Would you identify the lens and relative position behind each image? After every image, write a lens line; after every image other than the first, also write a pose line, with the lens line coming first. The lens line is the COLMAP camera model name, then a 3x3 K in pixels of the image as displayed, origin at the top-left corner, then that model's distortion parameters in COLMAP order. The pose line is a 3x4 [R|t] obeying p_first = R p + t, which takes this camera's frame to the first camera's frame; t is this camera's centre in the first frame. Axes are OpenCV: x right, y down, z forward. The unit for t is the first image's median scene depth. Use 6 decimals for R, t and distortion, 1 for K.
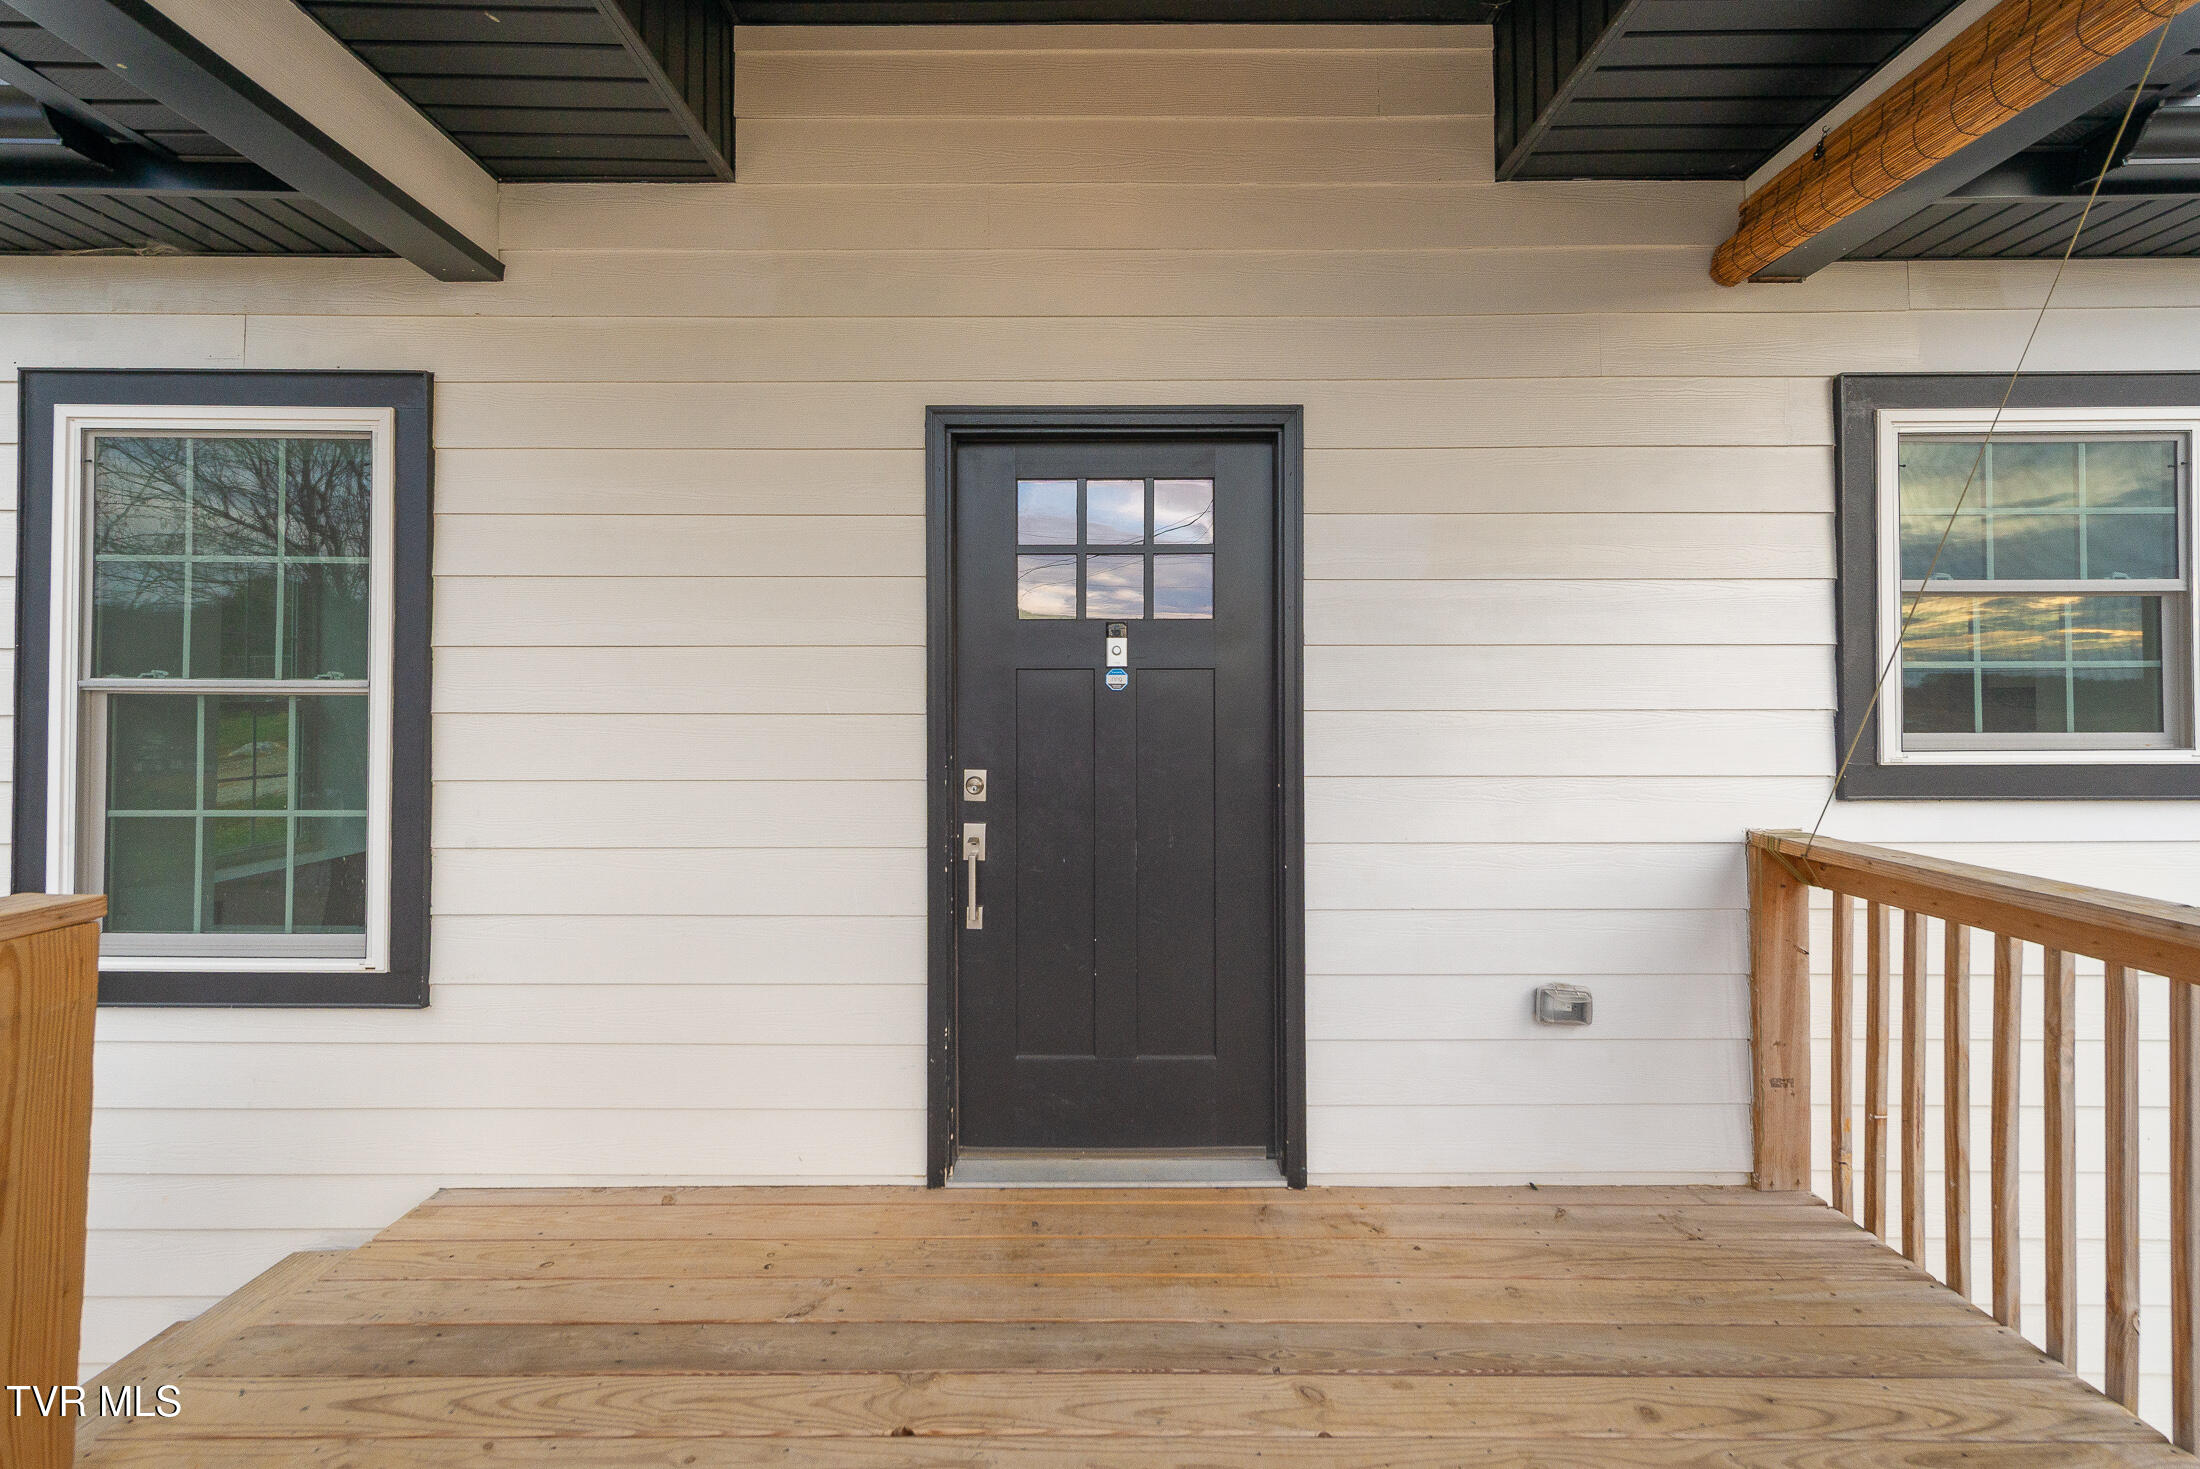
lens RADIAL K [[883.5, 0, 1097.6], [0, 883.5, 681.4], [0, 0, 1]] dist [0.010053, -0.000006]
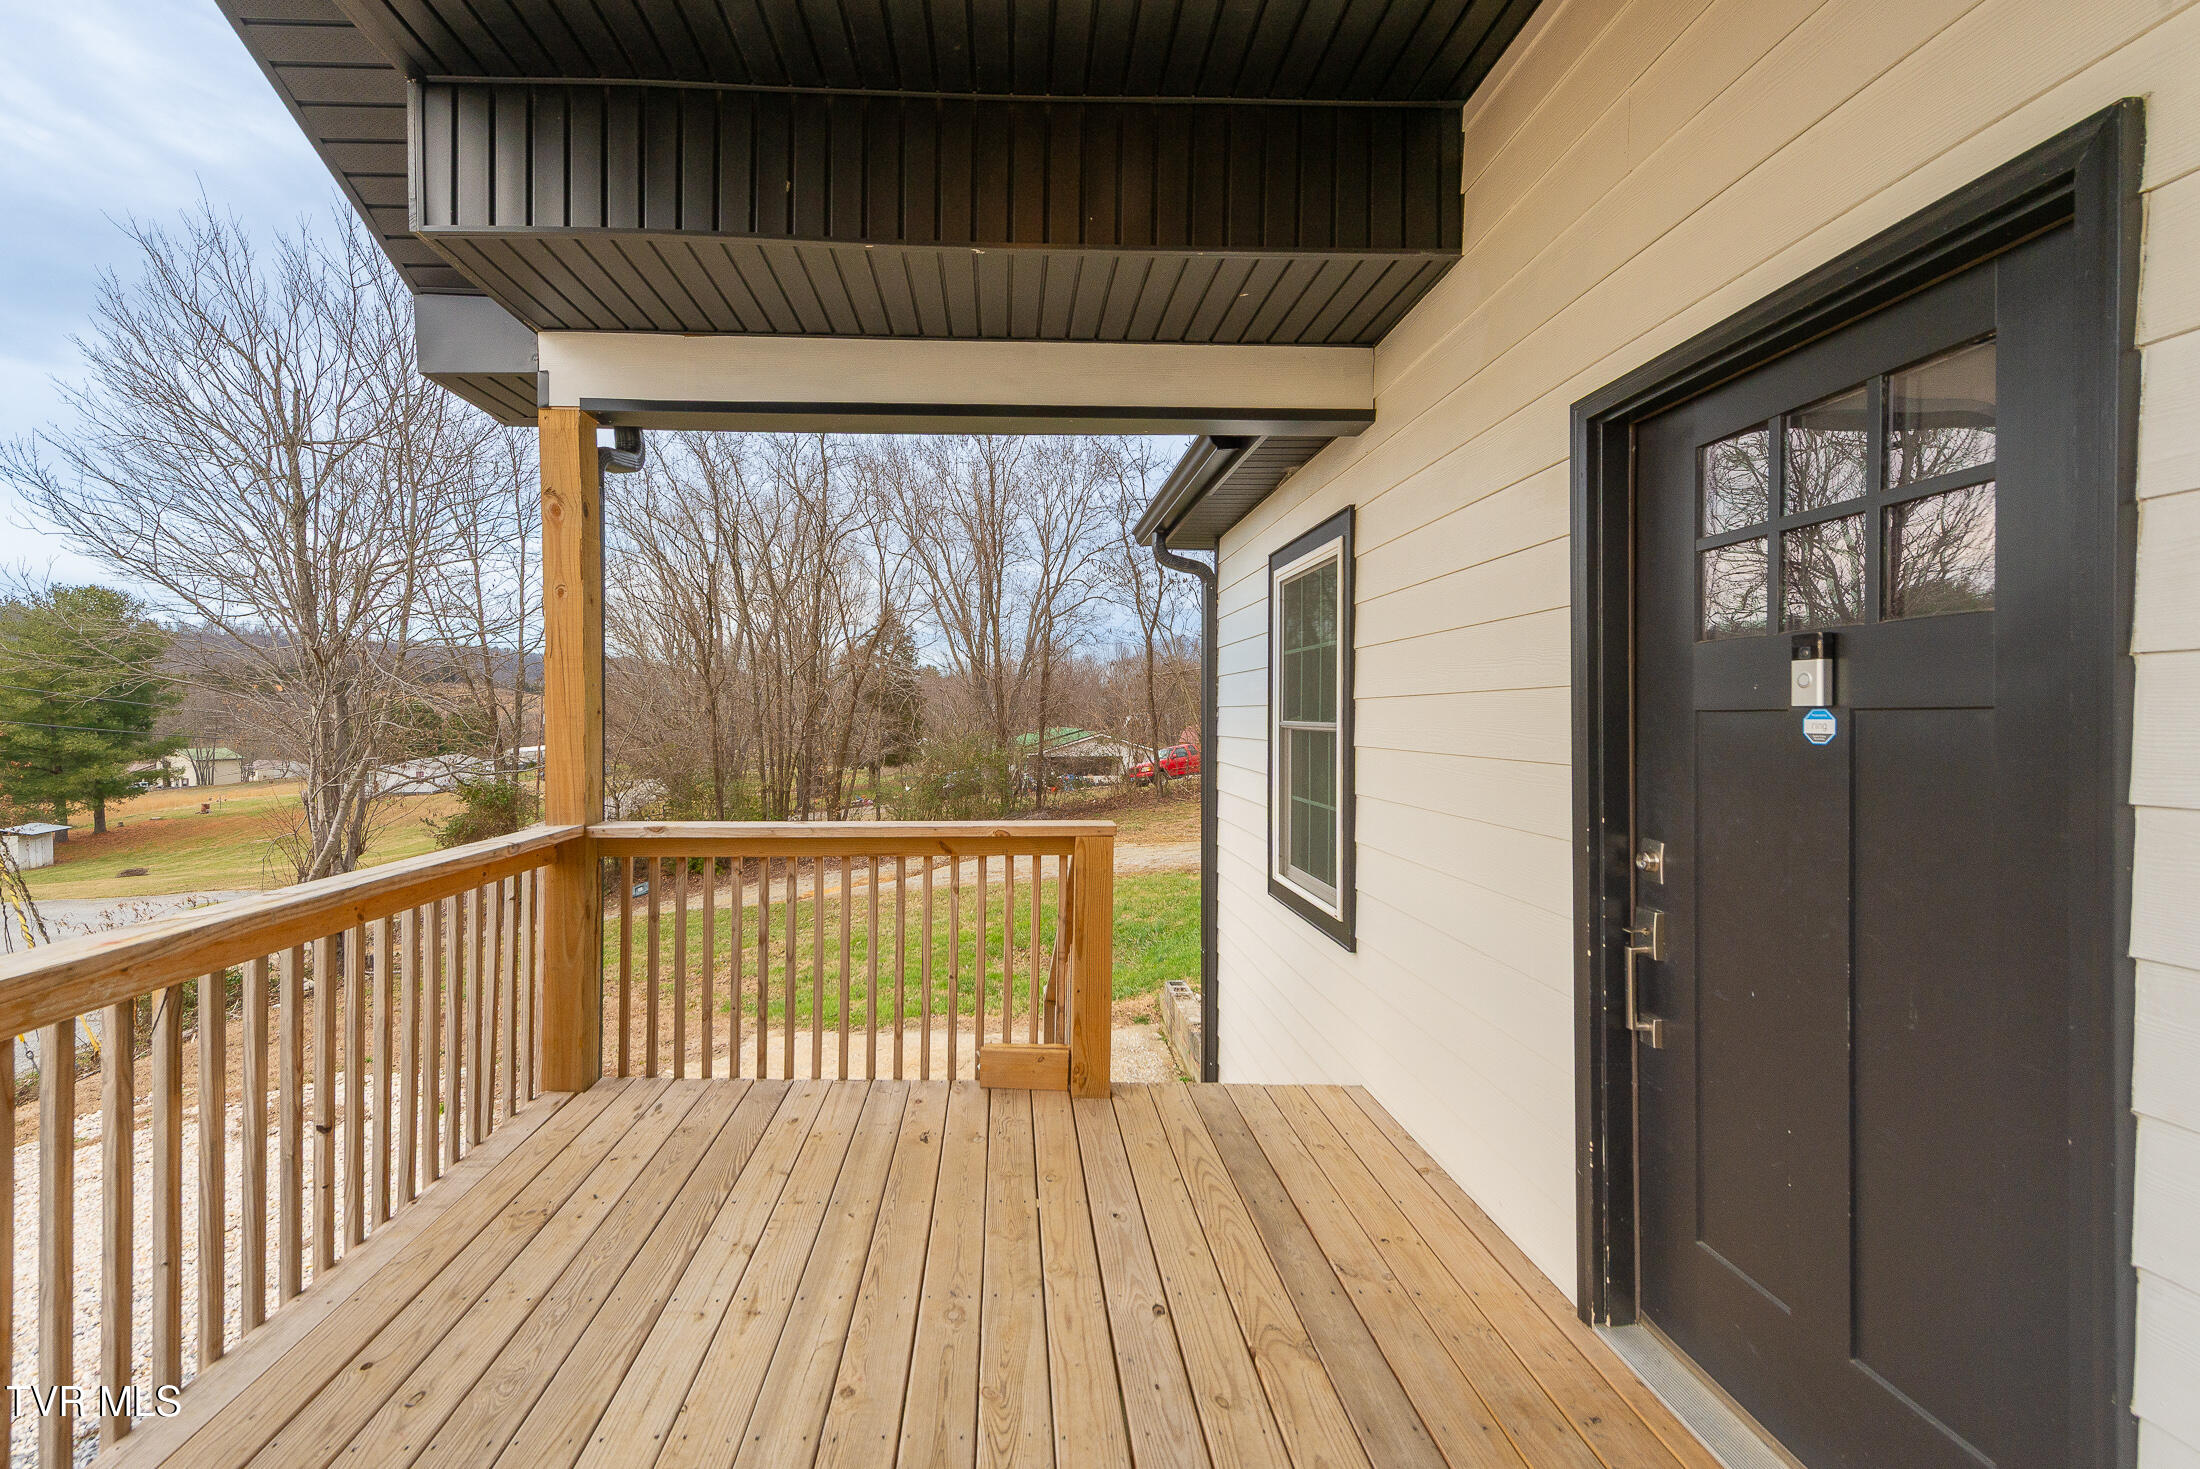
lens RADIAL K [[888.6, 0, 1032.0], [0, 888.6, 725.0], [0, 0, 1]] dist [0.016969, -0.011194]
pose [[0.029351, 0.007273, -0.999543, 0.647400], [0.011717, 0.999902, 0.007619, -0.015019], [0.999500, -0.011936, 0.029263, 0.447135]]
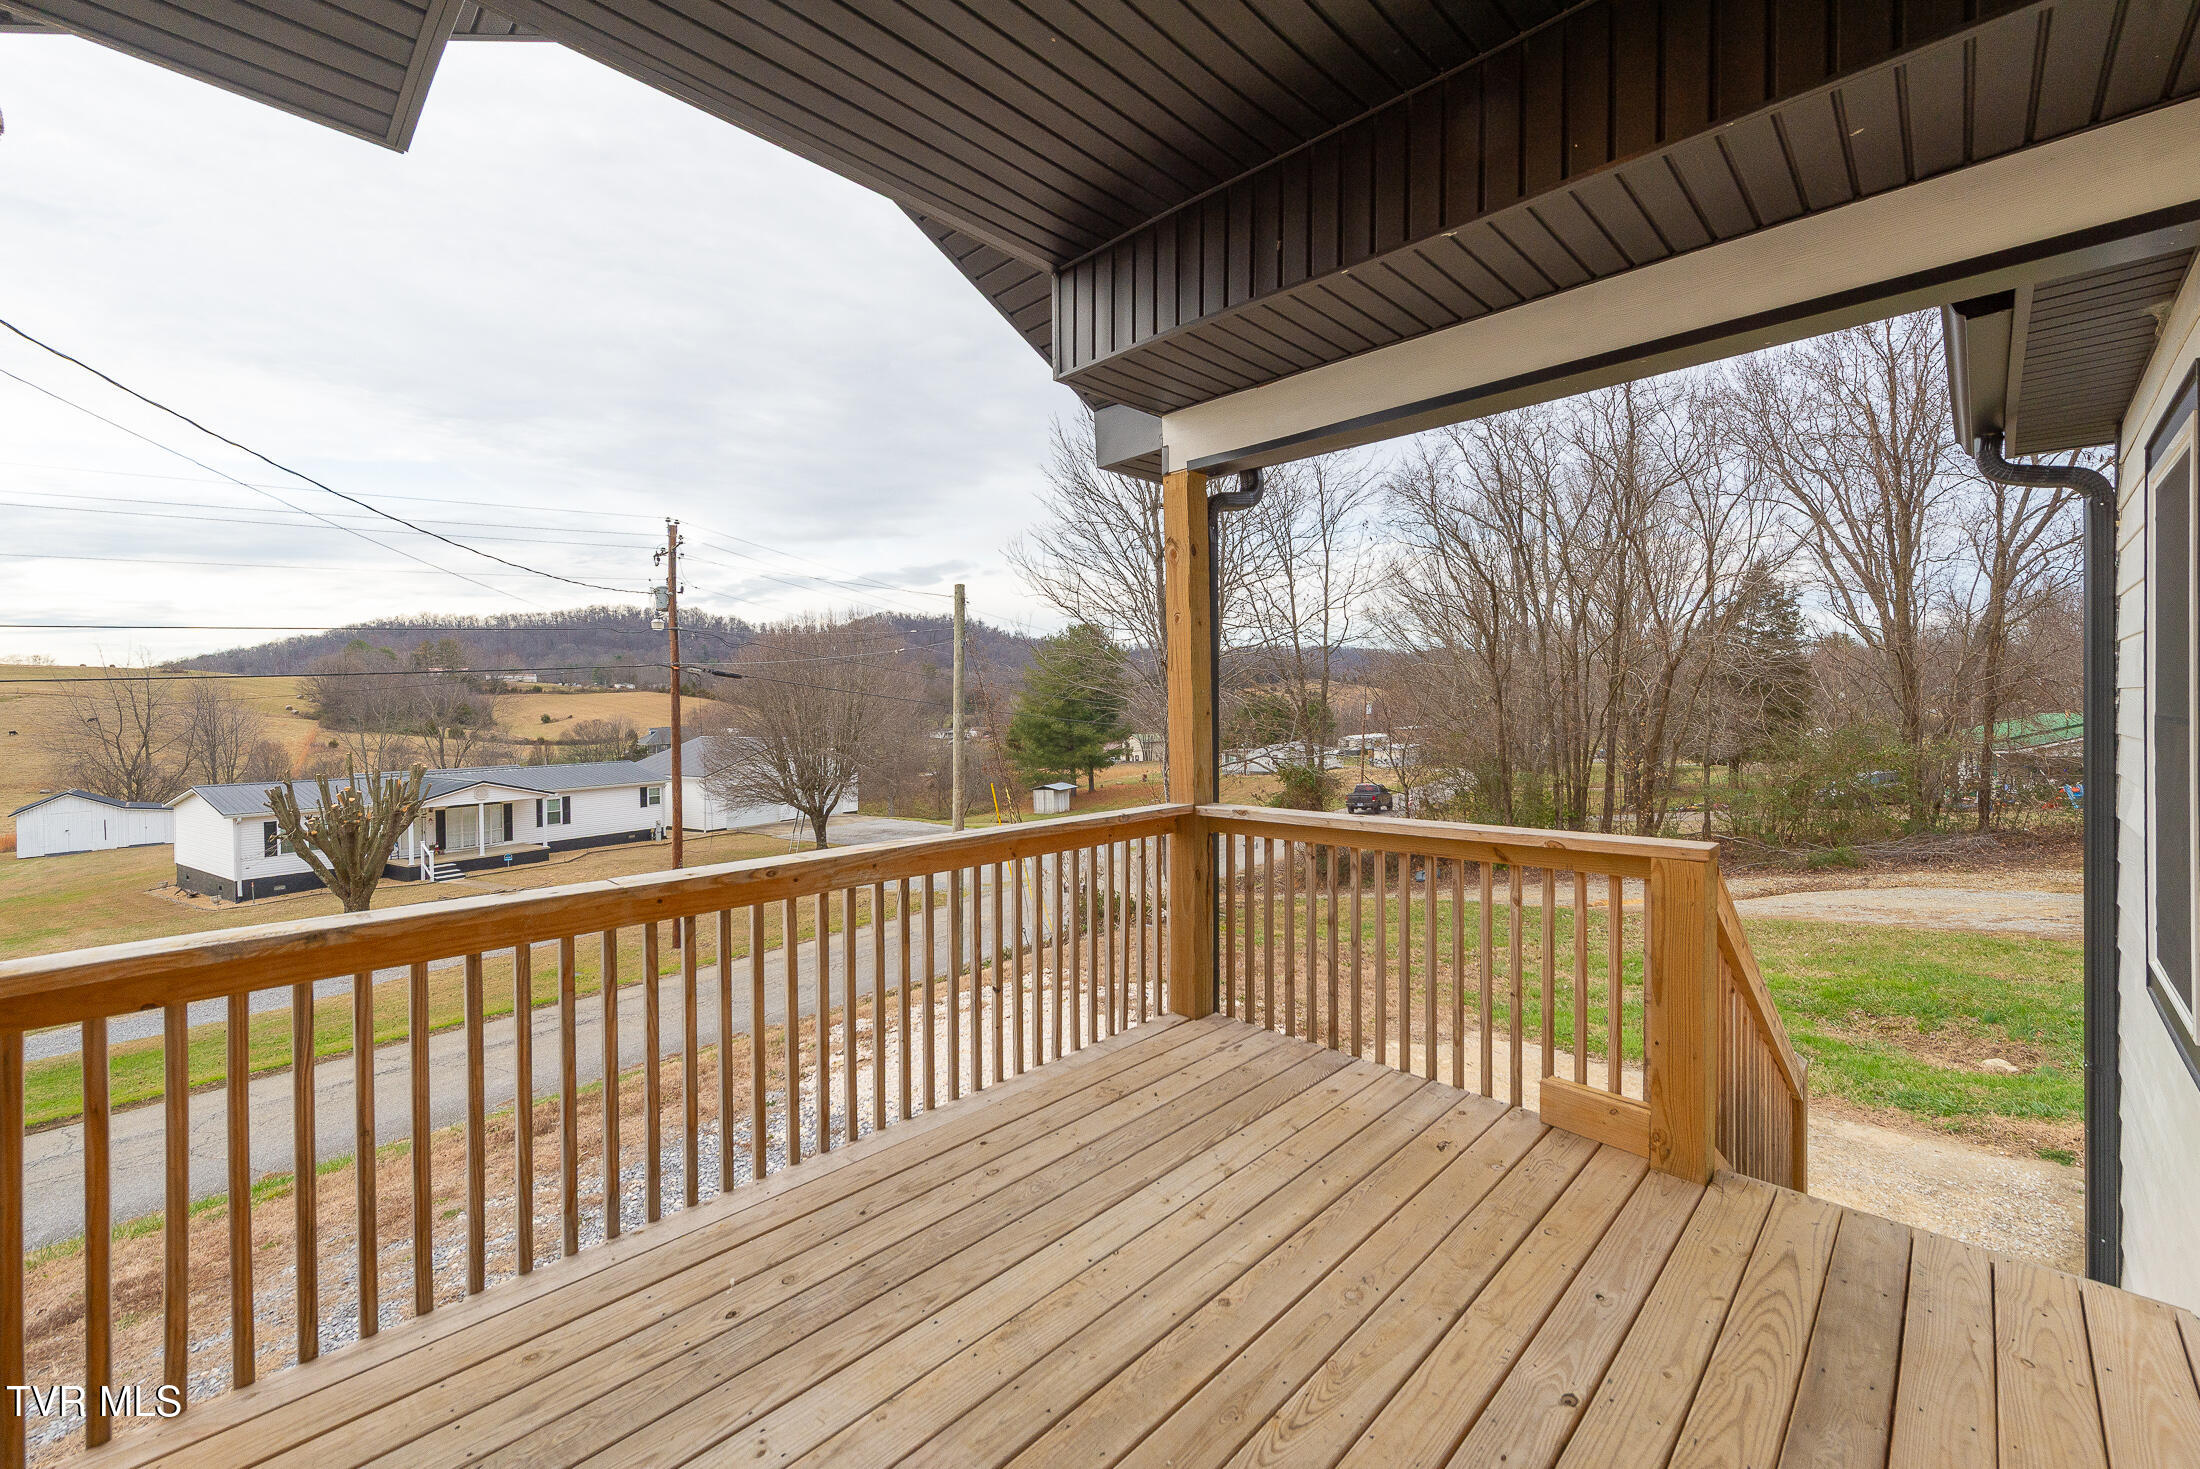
lens RADIAL K [[897.4, 0, 1102.8], [0, 897.4, 720.0], [0, 0, 1]] dist [0.011813, -0.000045]
pose [[-0.696049, 0.015530, -0.717826, 0.606463], [0.021543, 0.999768, 0.000740, -0.024887], [0.717671, -0.014949, -0.696222, 0.844482]]
